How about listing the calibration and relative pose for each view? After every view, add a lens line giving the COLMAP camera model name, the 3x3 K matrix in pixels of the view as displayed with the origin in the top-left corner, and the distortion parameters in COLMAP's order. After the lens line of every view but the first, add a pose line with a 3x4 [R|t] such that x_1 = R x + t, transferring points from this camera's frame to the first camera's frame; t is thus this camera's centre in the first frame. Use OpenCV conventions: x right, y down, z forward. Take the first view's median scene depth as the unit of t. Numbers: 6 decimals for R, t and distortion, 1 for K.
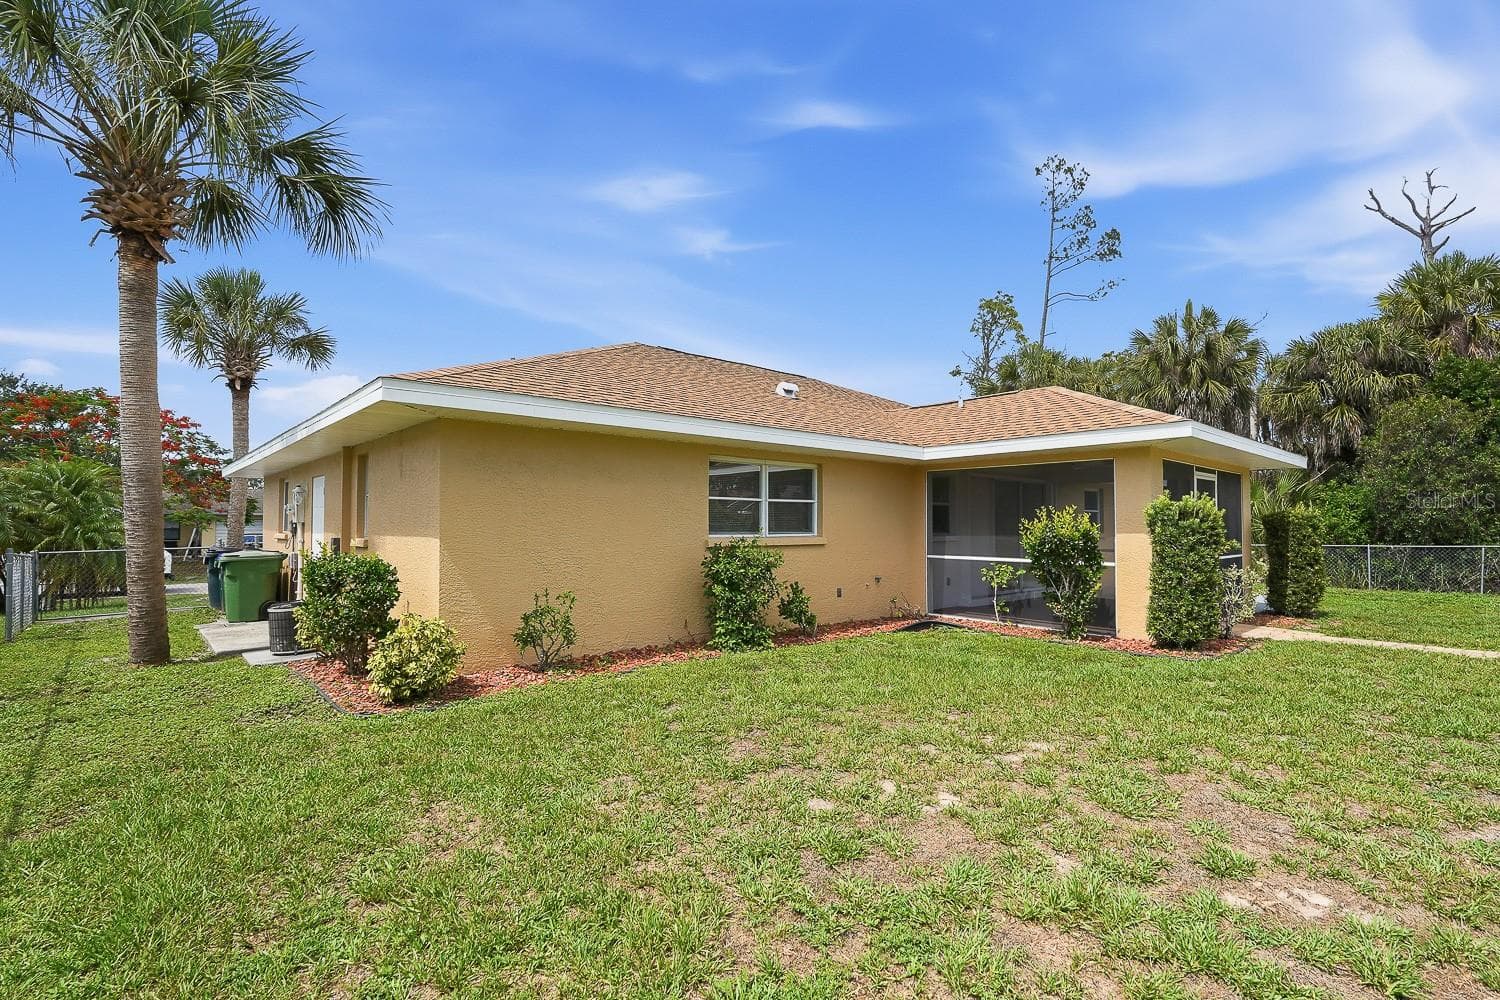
lens RADIAL K [[702.5, 0, 763.8], [0, 702.5, 502.6], [0, 0, 1]] dist [-0.004628, 0.000430]
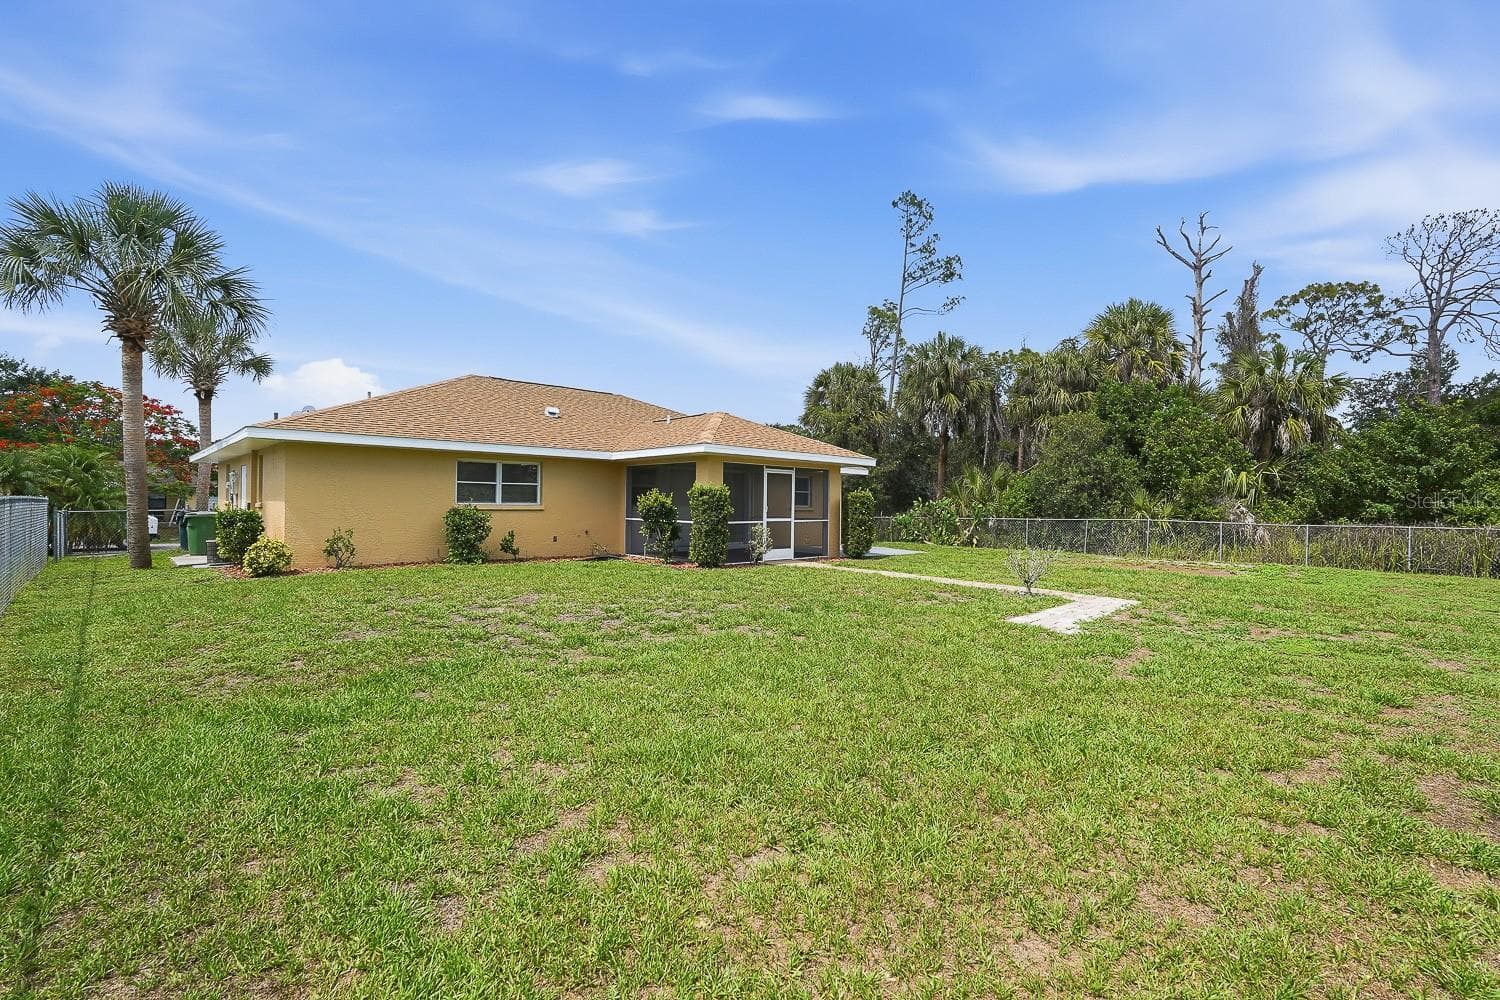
lens RADIAL K [[673.4, 0, 738.3], [0, 673.4, 498.2], [0, 0, 1]] dist [-0.013561, 0.005050]
pose [[0.999889, 0.010346, 0.010682, 0.310587], [-0.010614, 0.999621, 0.025414, -0.008074], [-0.010415, -0.025524, 0.999620, -0.355153]]
